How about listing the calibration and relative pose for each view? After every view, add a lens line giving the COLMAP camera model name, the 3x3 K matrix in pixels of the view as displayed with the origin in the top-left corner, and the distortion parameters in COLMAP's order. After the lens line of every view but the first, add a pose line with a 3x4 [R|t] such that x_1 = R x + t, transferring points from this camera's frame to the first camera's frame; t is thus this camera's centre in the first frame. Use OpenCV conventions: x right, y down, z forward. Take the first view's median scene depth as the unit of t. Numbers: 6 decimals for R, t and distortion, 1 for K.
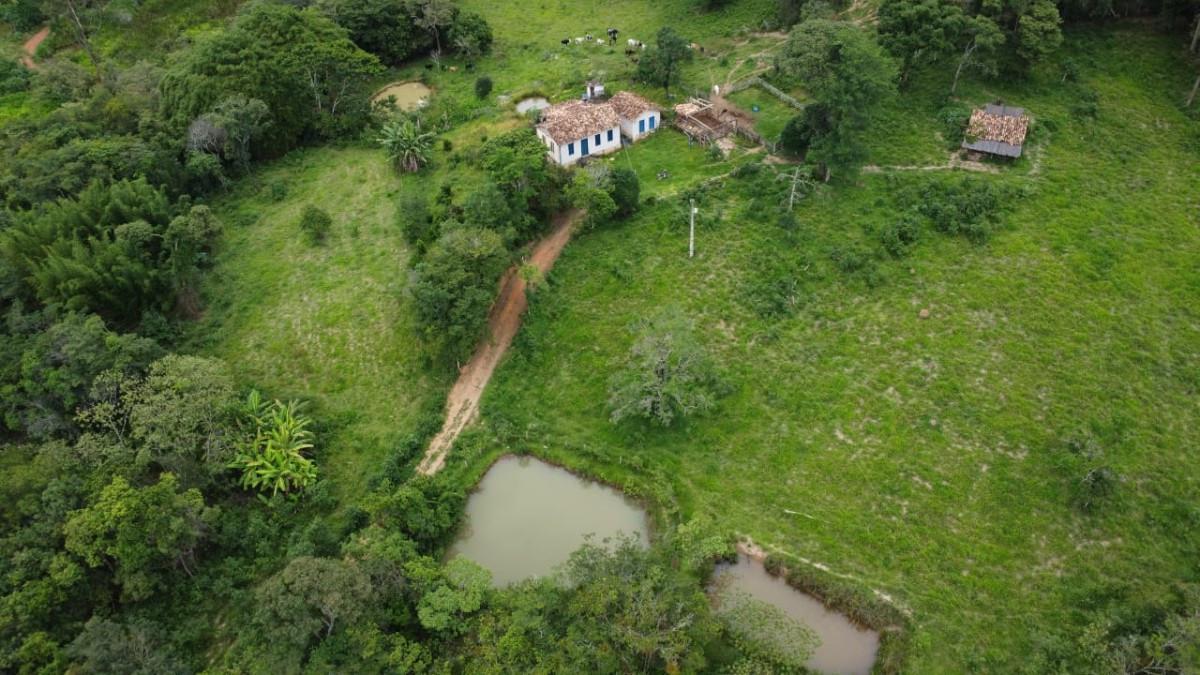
lens RADIAL K [[874.2, 0, 597.9], [0, 874.2, 336.8], [0, 0, 1]] dist [-0.027764, -0.004970]
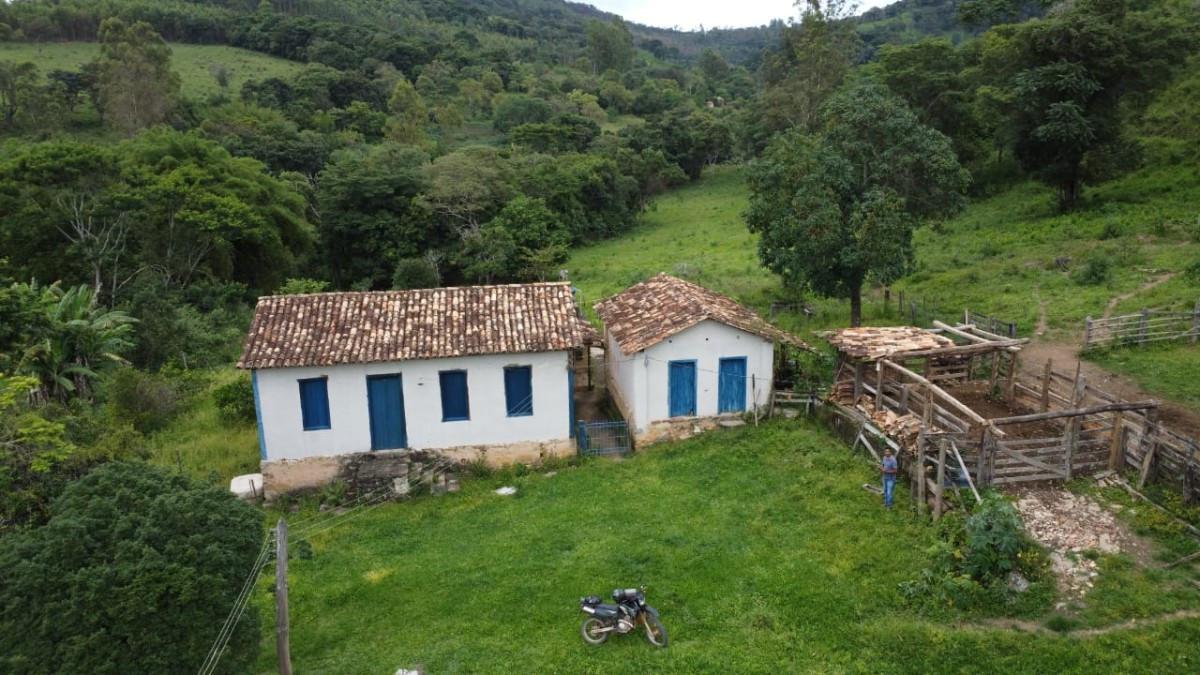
lens RADIAL K [[874.2, 0, 596.7], [0, 874.2, 332.0], [0, 0, 1]] dist [-0.027764, -0.004970]
pose [[0.912500, 0.120636, -0.390885, 0.119170], [-0.278364, 0.883300, -0.377219, -0.159276], [0.299763, 0.453020, 0.839592, 0.788156]]
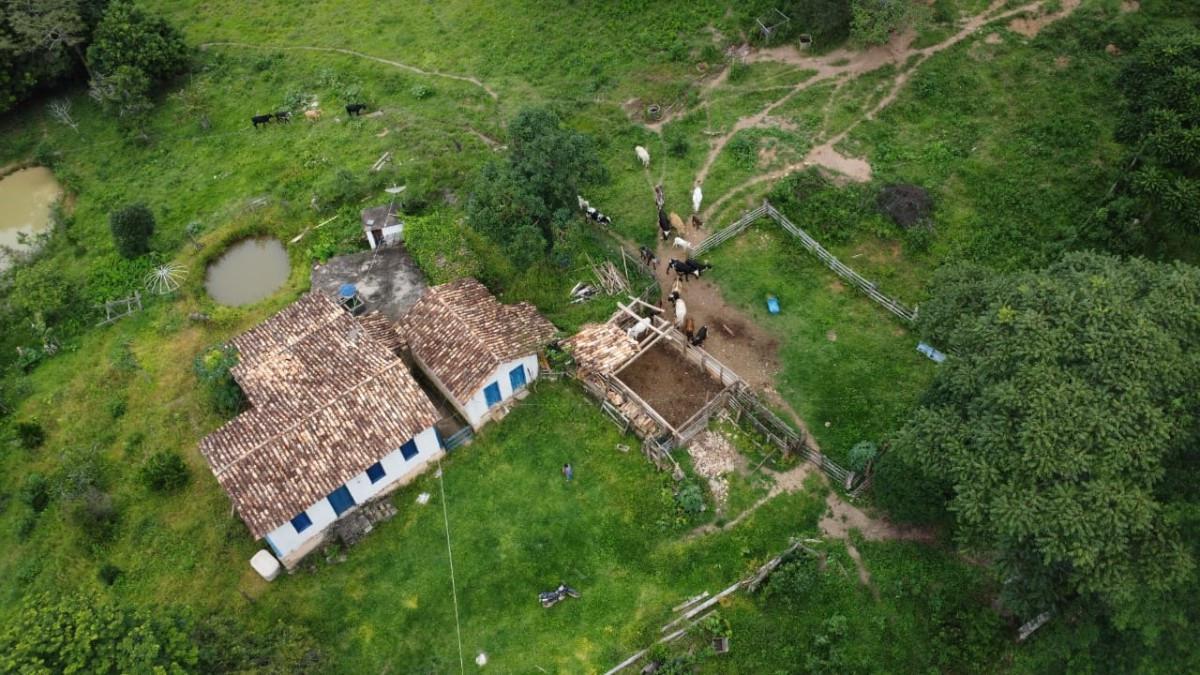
lens RADIAL K [[874.2, 0, 594.8], [0, 874.2, 331.6], [0, 0, 1]] dist [-0.027764, -0.004970]
pose [[0.992924, -0.095185, 0.071003, 0.070401], [0.081011, 0.980130, 0.181060, -0.334984], [-0.086826, -0.174027, 0.980906, 0.619288]]
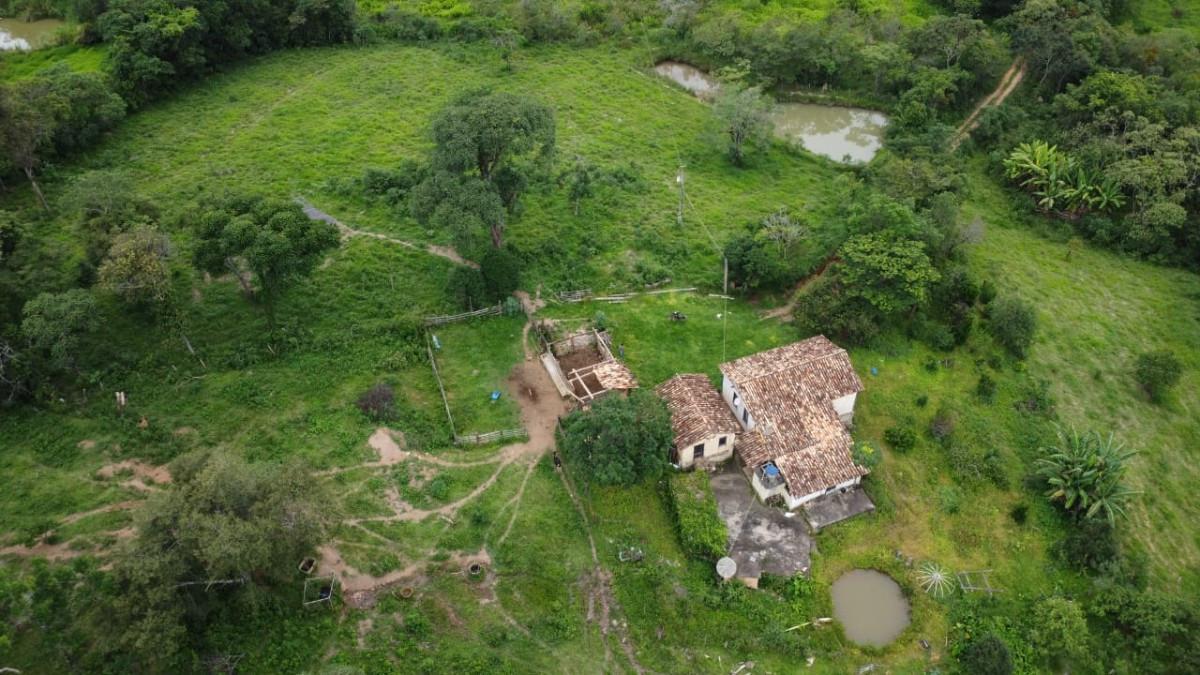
lens RADIAL K [[874.2, 0, 598.9], [0, 874.2, 337.2], [0, 0, 1]] dist [-0.027764, -0.004970]
pose [[-0.973318, -0.098186, 0.207390, -0.015527], [0.198115, 0.096395, 0.975427, -0.870148], [-0.115765, 0.990489, -0.074371, 1.012121]]
